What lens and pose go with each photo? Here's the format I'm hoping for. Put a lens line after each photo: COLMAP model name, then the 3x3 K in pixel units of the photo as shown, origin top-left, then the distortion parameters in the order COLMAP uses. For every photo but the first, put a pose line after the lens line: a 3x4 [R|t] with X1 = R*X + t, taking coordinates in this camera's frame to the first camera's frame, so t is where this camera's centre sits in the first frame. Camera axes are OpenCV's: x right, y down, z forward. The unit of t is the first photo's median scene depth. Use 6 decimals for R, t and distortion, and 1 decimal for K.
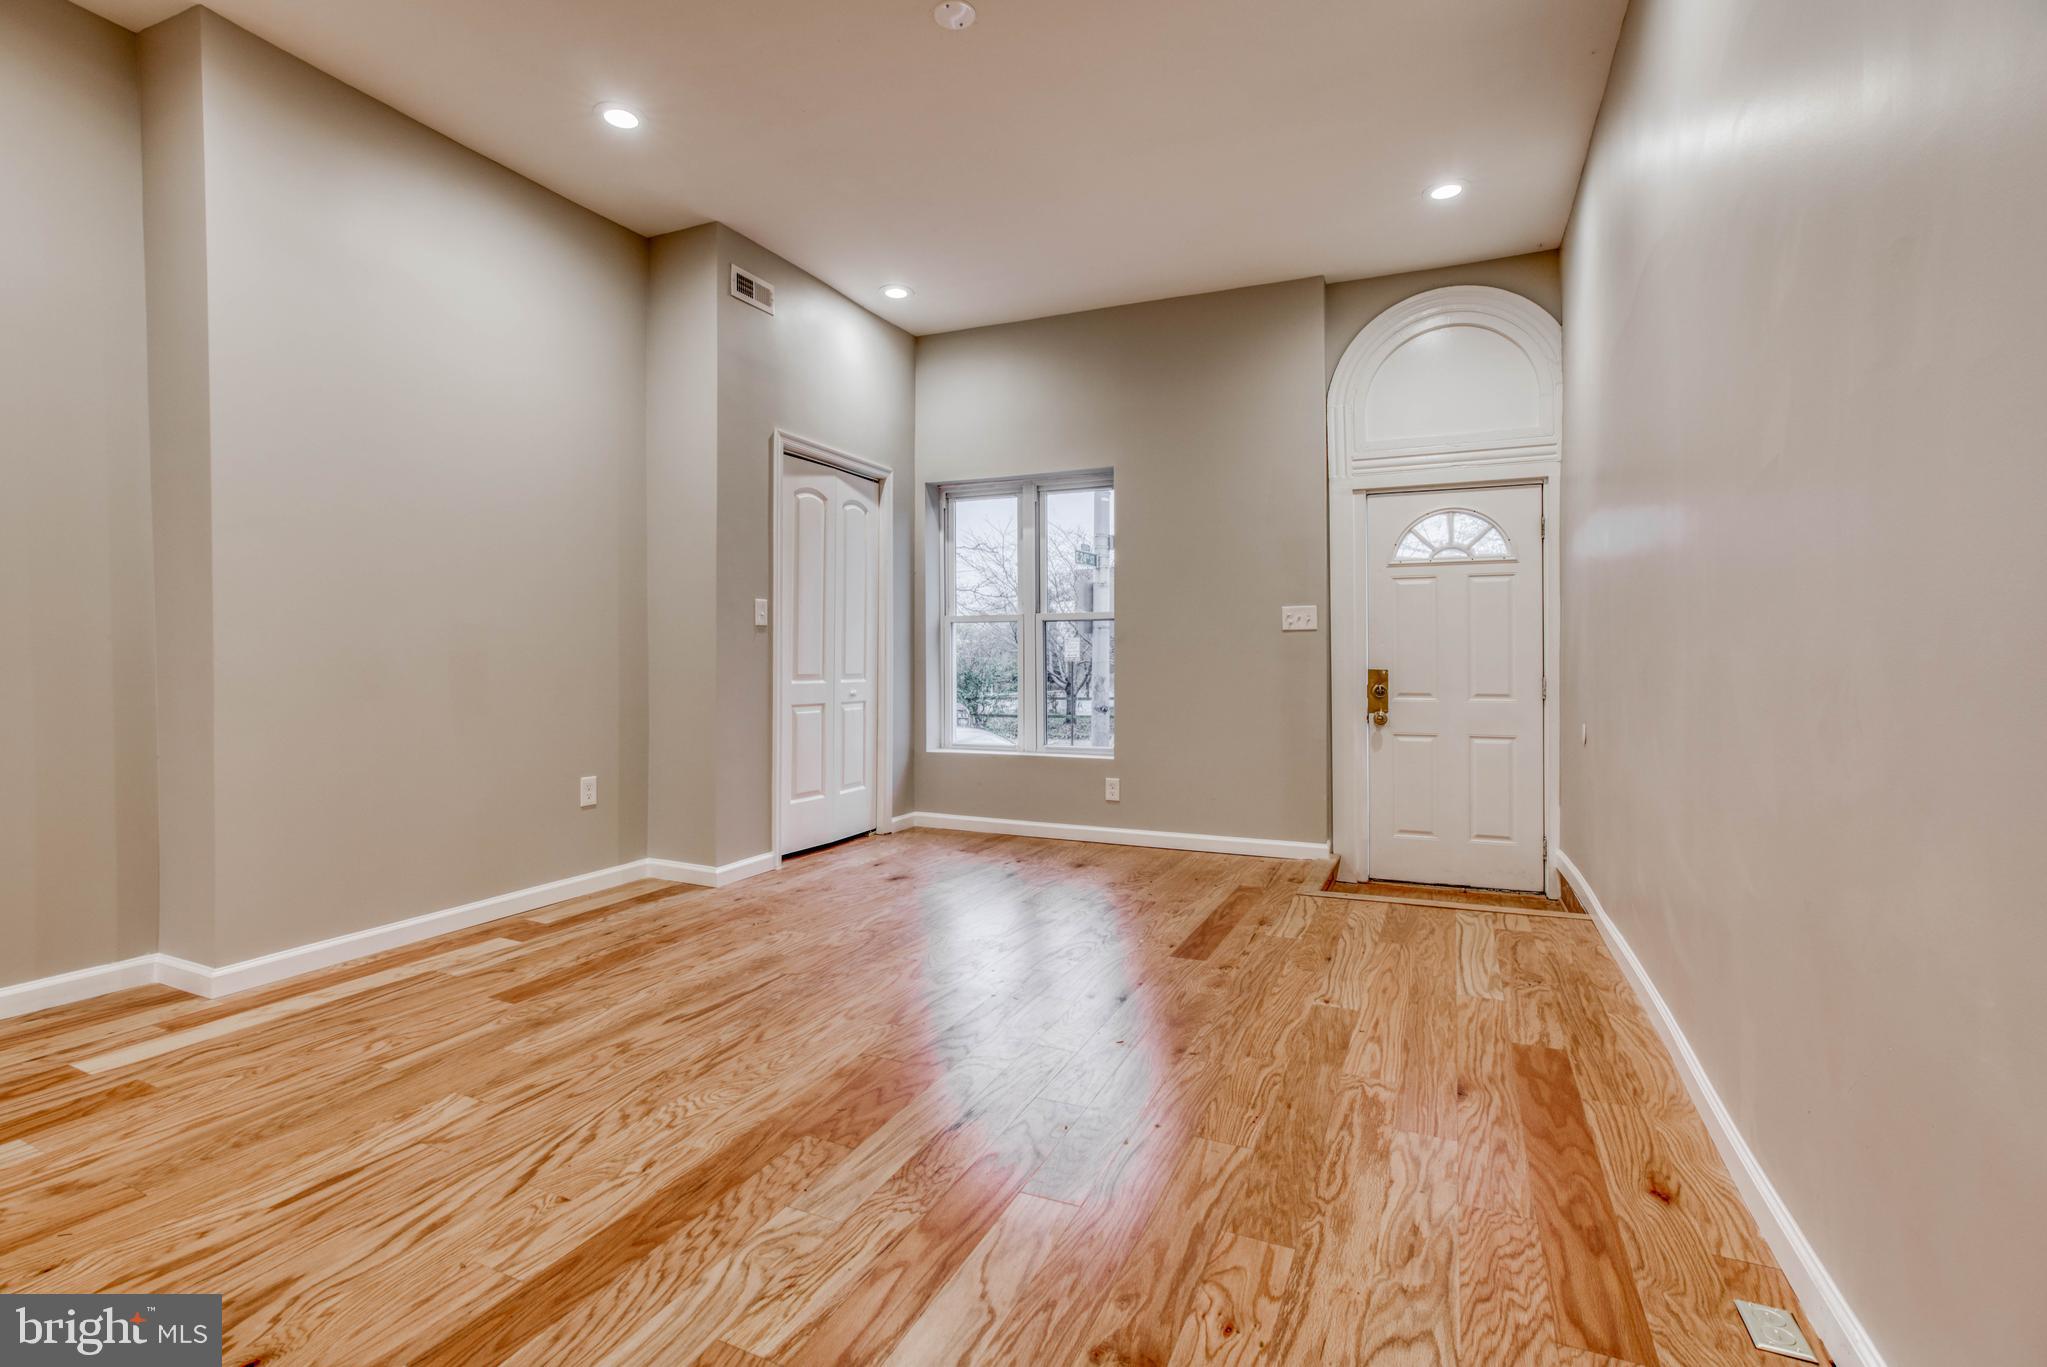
lens RADIAL K [[930.8, 0, 1004.8], [0, 930.8, 658.4], [0, 0, 1]] dist [-0.020930, 0.016341]
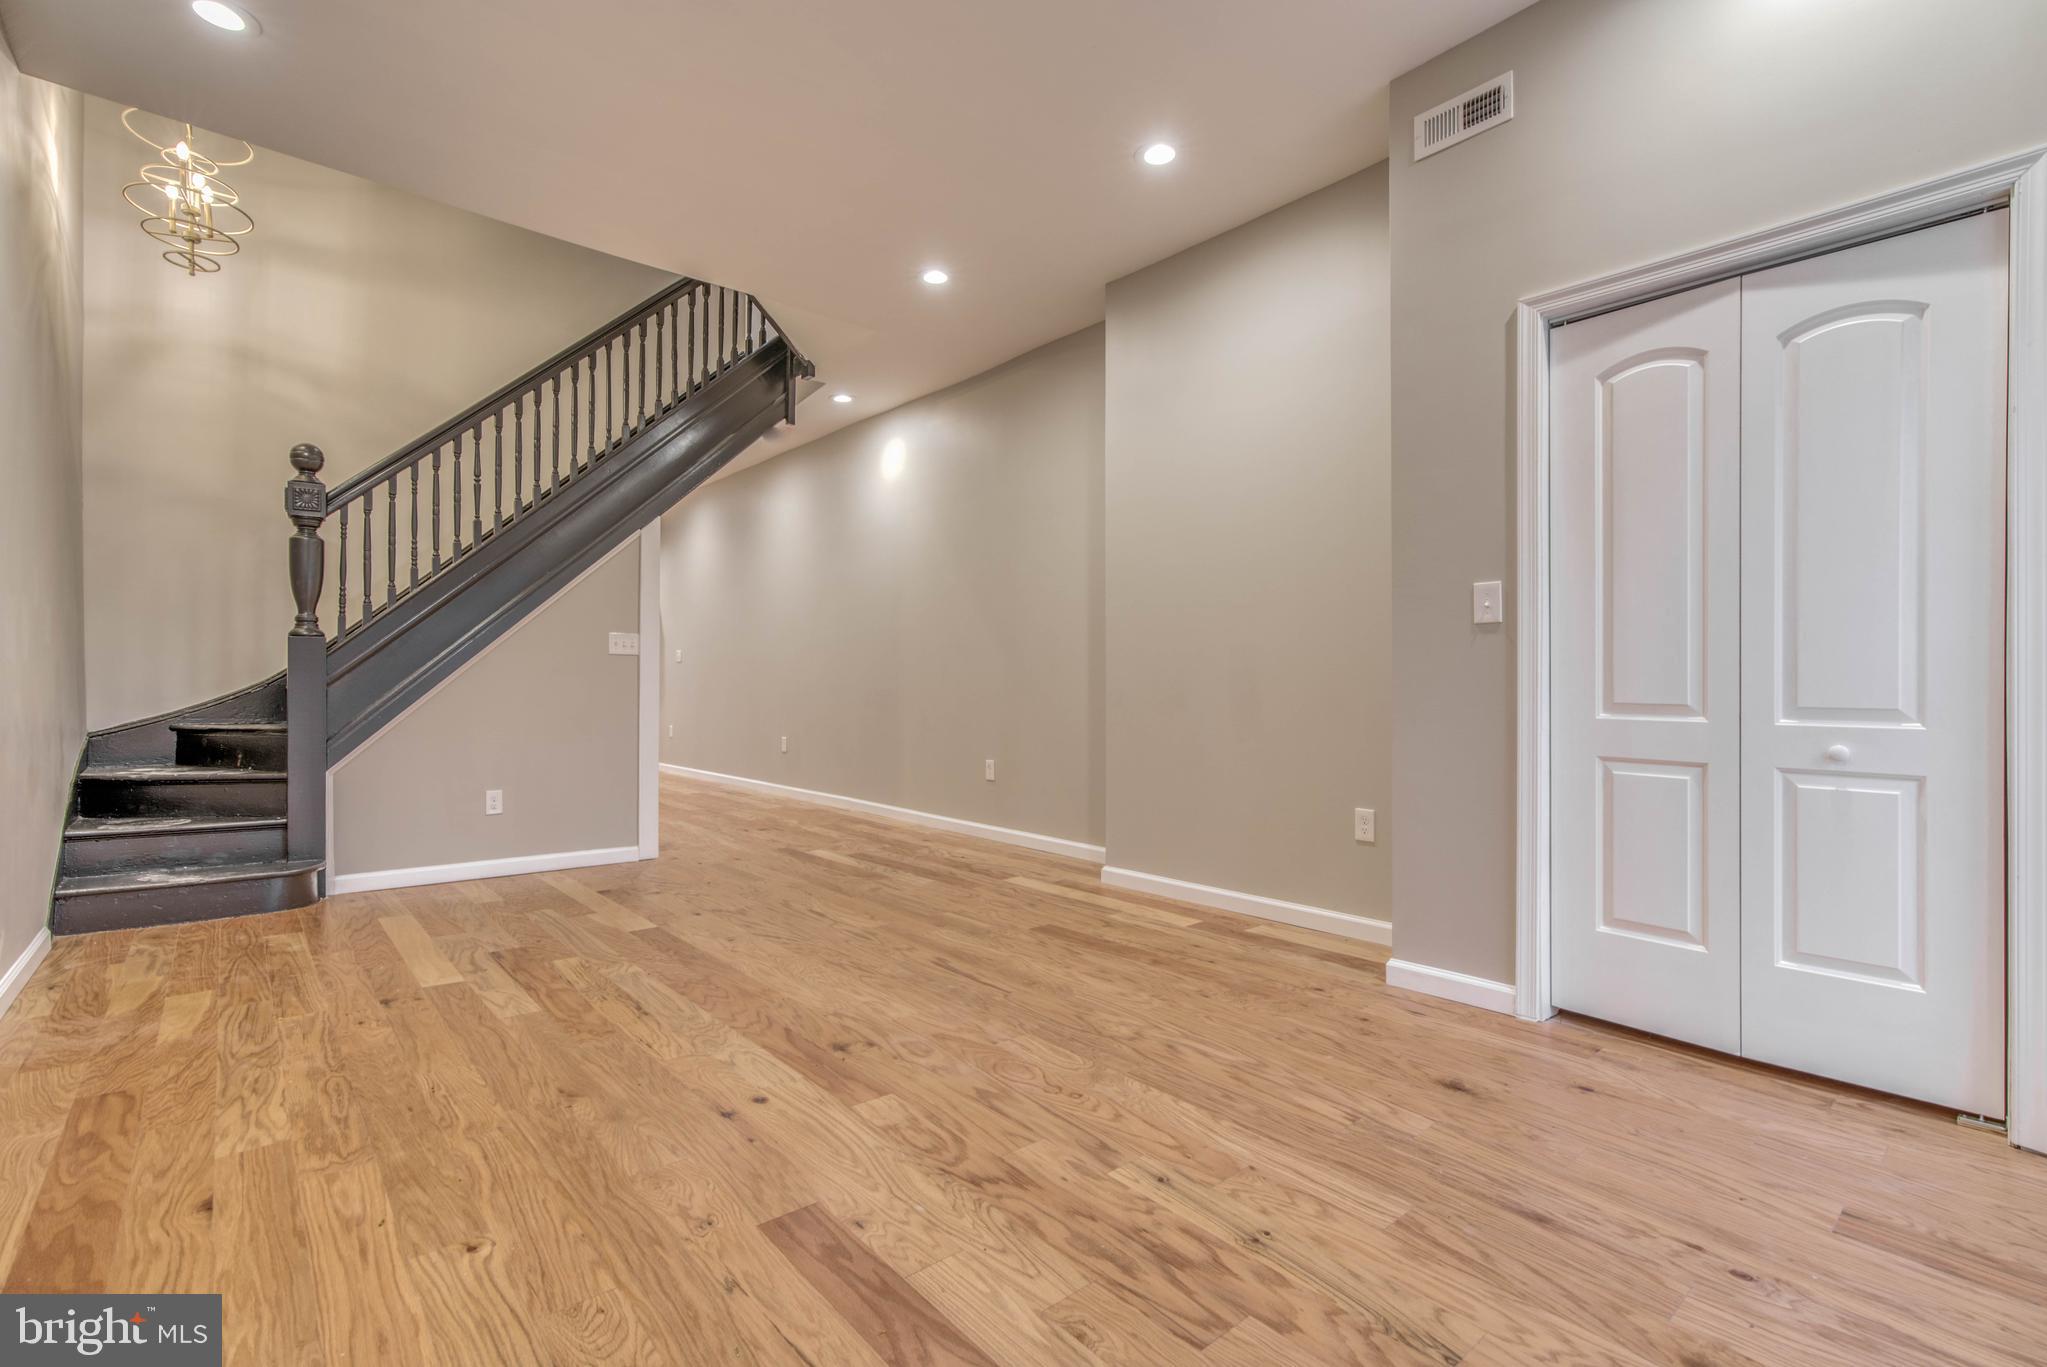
lens RADIAL K [[939.3, 0, 1002.5], [0, 939.3, 680.8], [0, 0, 1]] dist [-0.027537, 0.020876]
pose [[-0.412888, 0.000751, -0.910782, 0.780031], [-0.001009, 0.999999, 0.001282, 0.006858], [0.910781, 0.001449, -0.412887, 1.618871]]
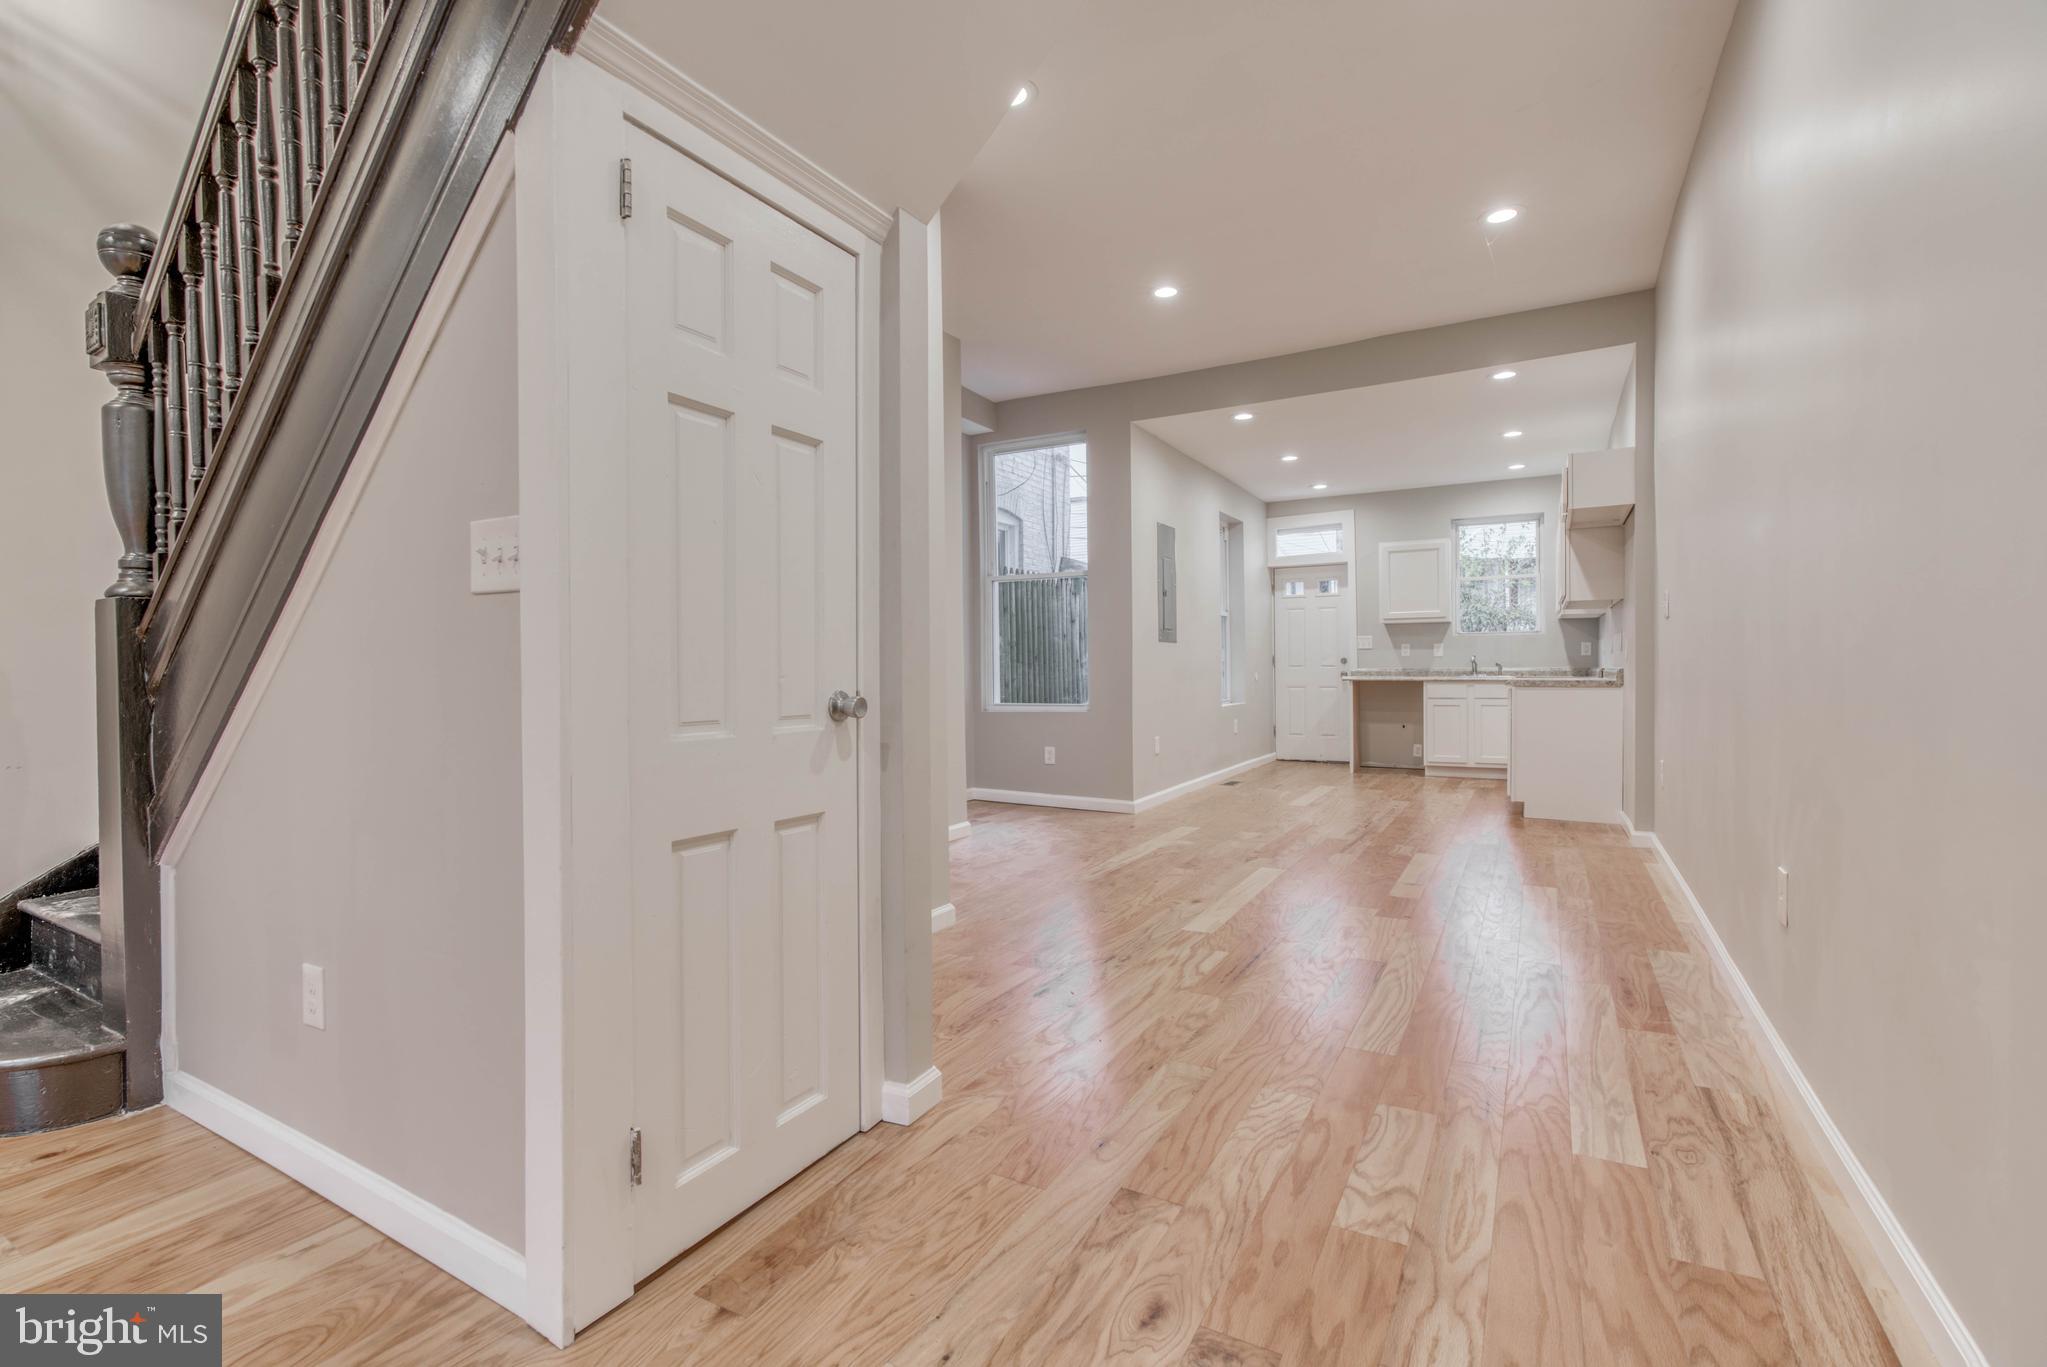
lens RADIAL K [[915.3, 0, 1004.0], [0, 915.3, 677.6], [0, 0, 1]] dist [-0.020524, 0.016613]
pose [[-0.995988, 0.011736, 0.088714, -1.094819], [0.012956, 0.999829, 0.013190, 0.000369], [-0.088544, 0.014287, -0.995970, 0.587209]]
